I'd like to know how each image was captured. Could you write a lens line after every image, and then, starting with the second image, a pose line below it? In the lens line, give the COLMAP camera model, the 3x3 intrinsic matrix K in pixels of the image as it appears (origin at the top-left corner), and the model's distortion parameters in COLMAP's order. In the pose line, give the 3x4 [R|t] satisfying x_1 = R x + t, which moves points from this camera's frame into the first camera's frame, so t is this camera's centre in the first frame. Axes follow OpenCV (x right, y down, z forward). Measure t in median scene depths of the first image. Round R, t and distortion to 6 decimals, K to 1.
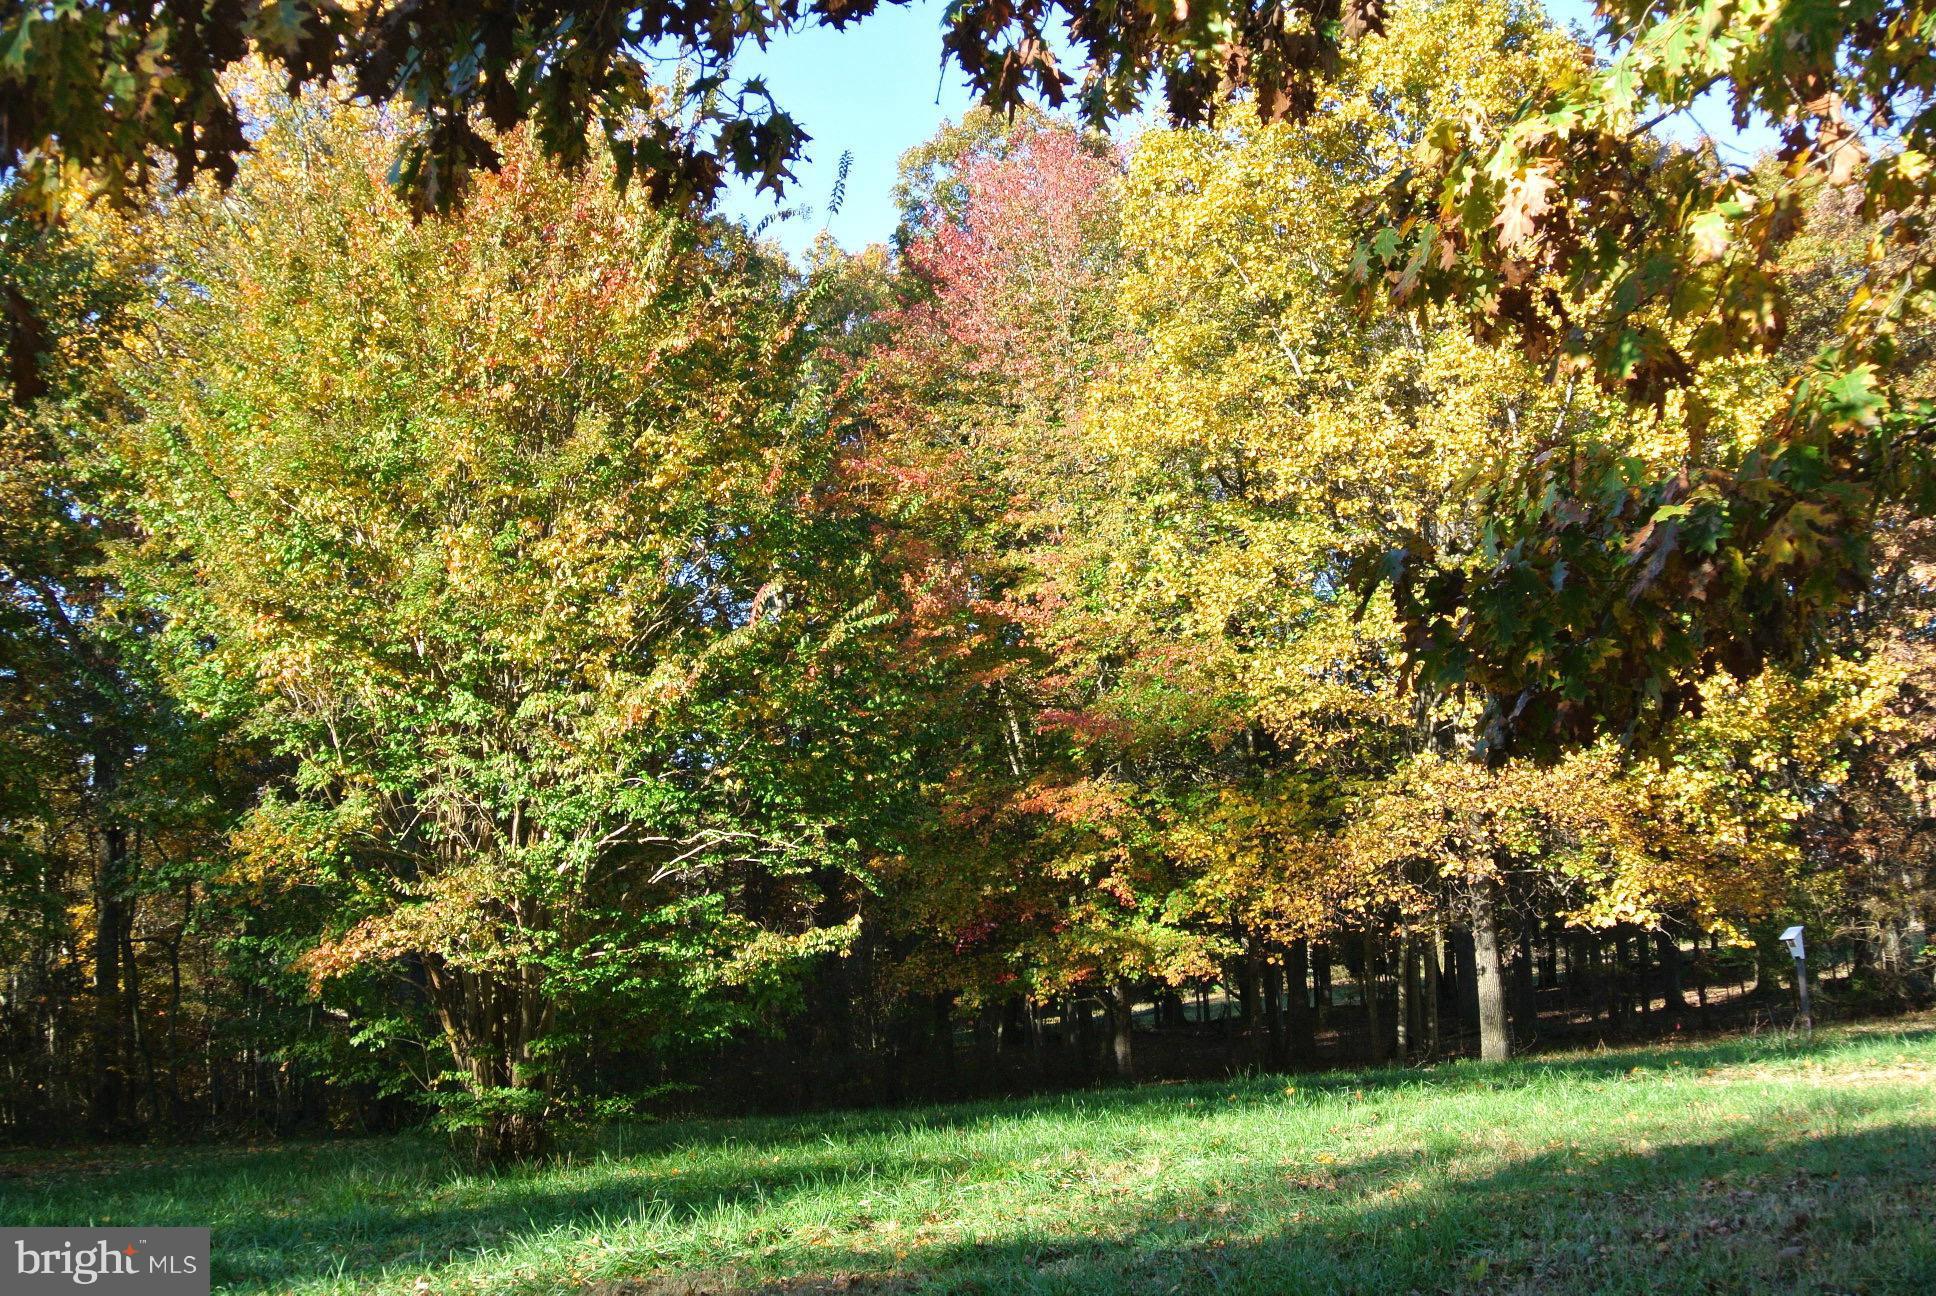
lens RADIAL K [[2285.9, 0, 979.3], [0, 2285.9, 608.4], [0, 0, 1]] dist [-0.032906, -0.007688]
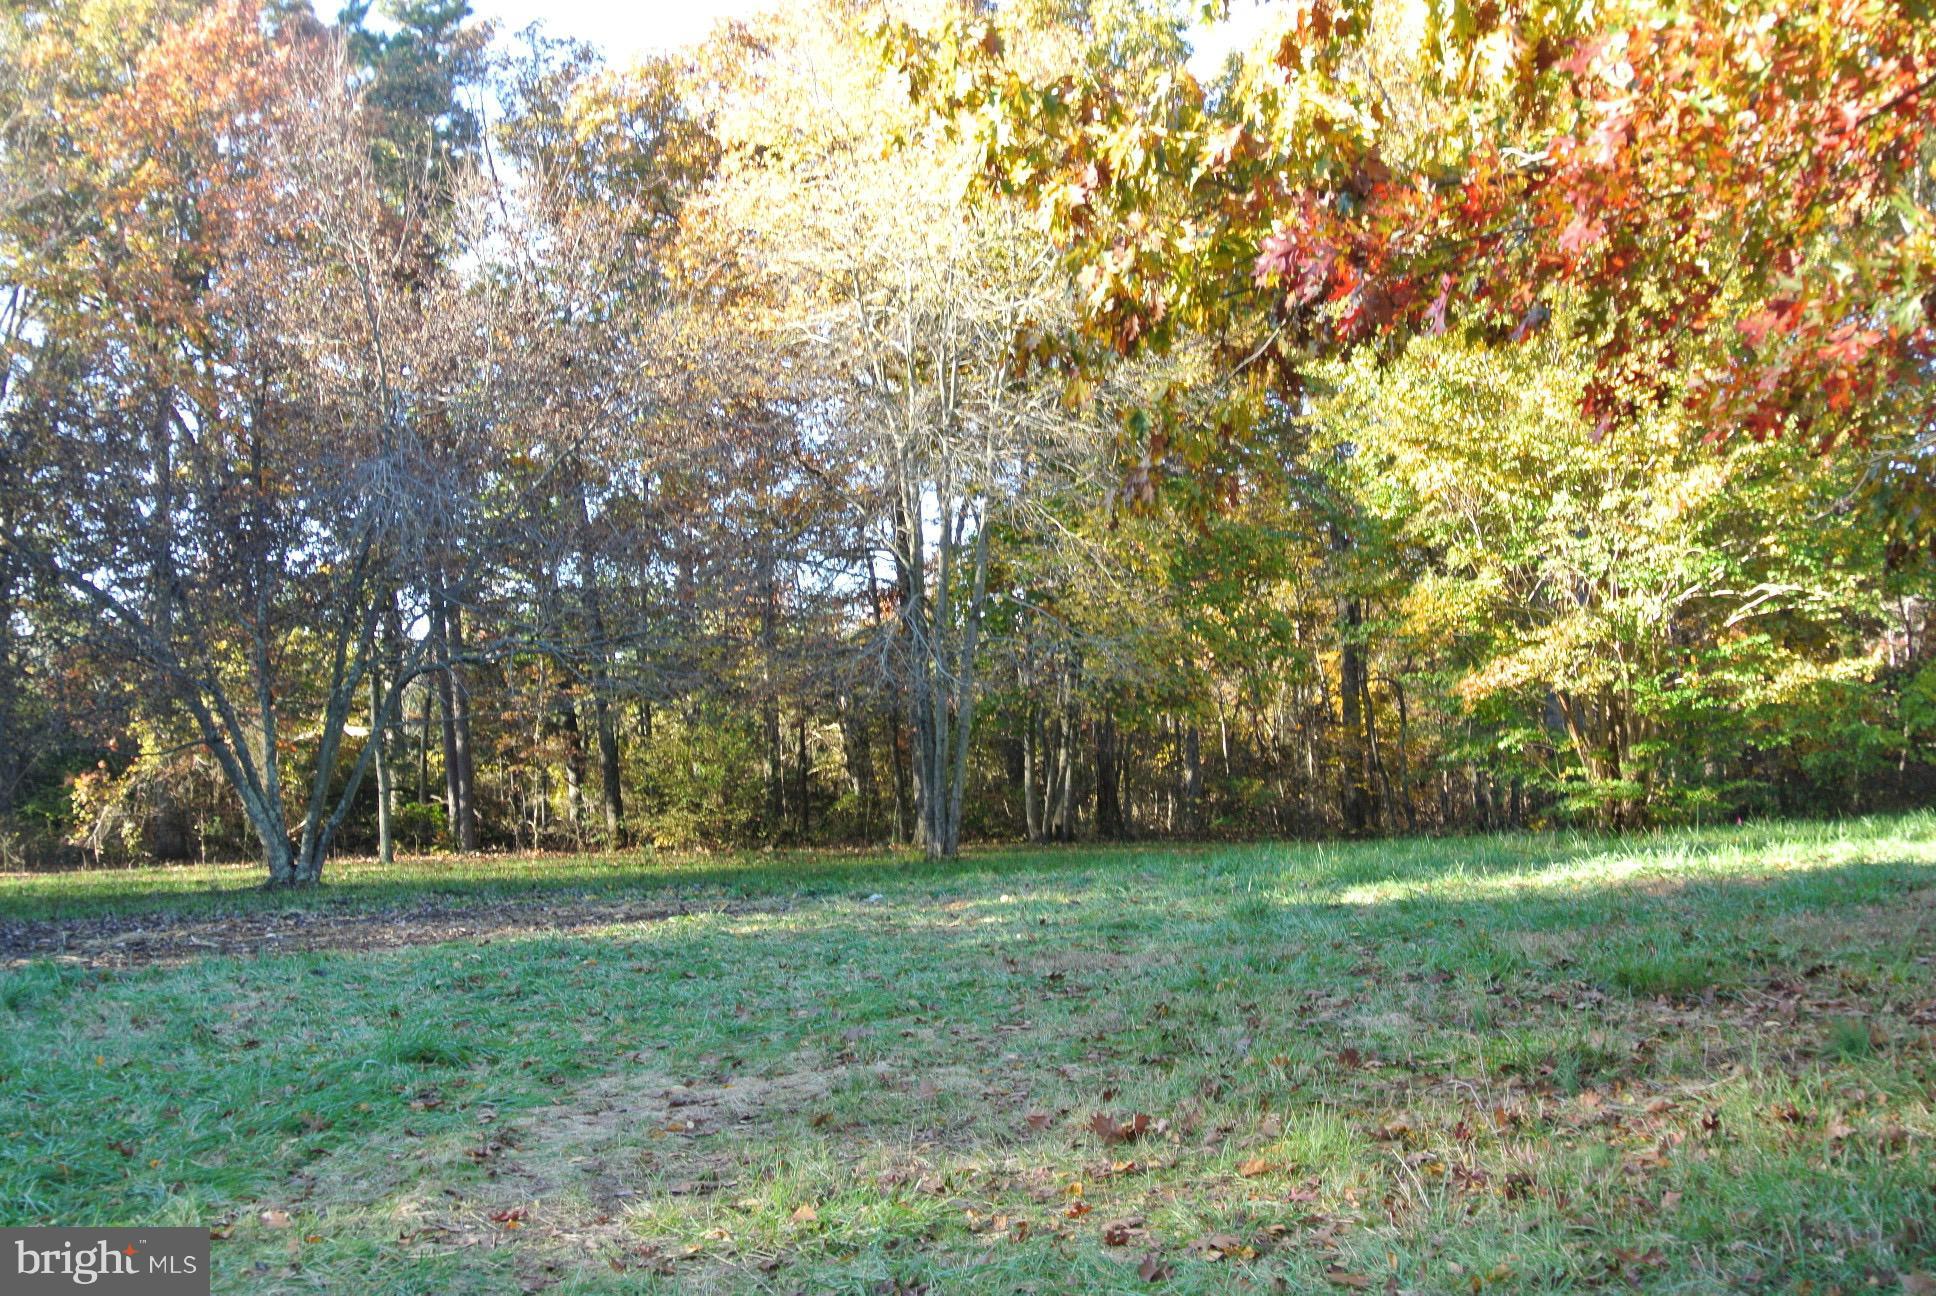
lens RADIAL K [[2285.9, 0, 979.3], [0, 2285.9, 608.4], [0, 0, 1]] dist [-0.032906, -0.007688]
pose [[0.862713, -0.025746, -0.505037, 0.081152], [0.082266, 0.992545, 0.089929, -0.023078], [0.498957, -0.119130, 0.858400, -0.179984]]
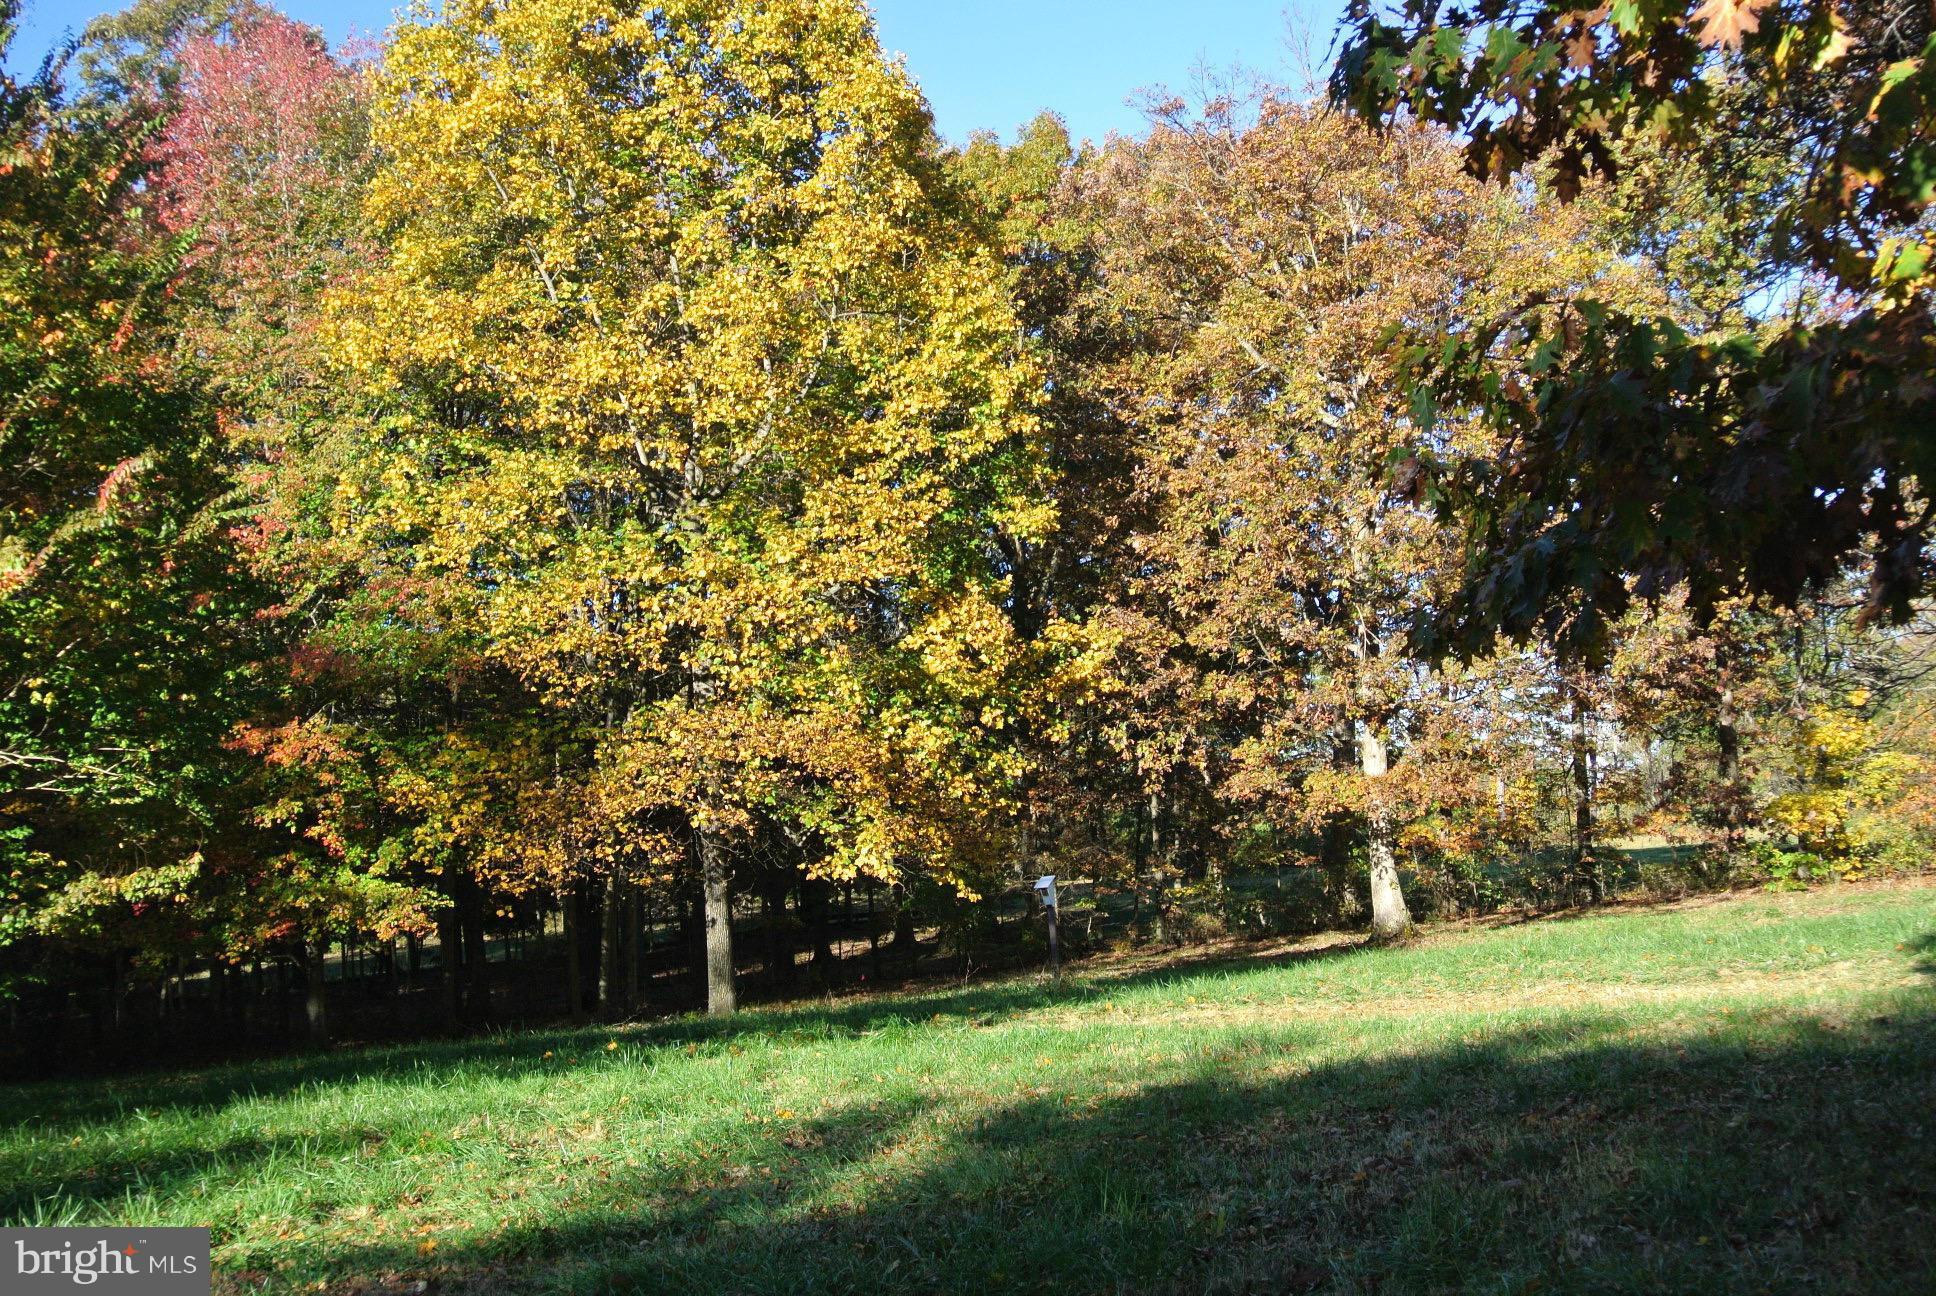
lens RADIAL K [[2285.9, 0, 979.3], [0, 2285.9, 608.4], [0, 0, 1]] dist [-0.032906, -0.007688]
pose [[0.923233, 0.043896, 0.381726, -0.058513], [-0.050527, 0.998696, 0.007360, 0.010777], [-0.380905, -0.026082, 0.924246, 0.050121]]
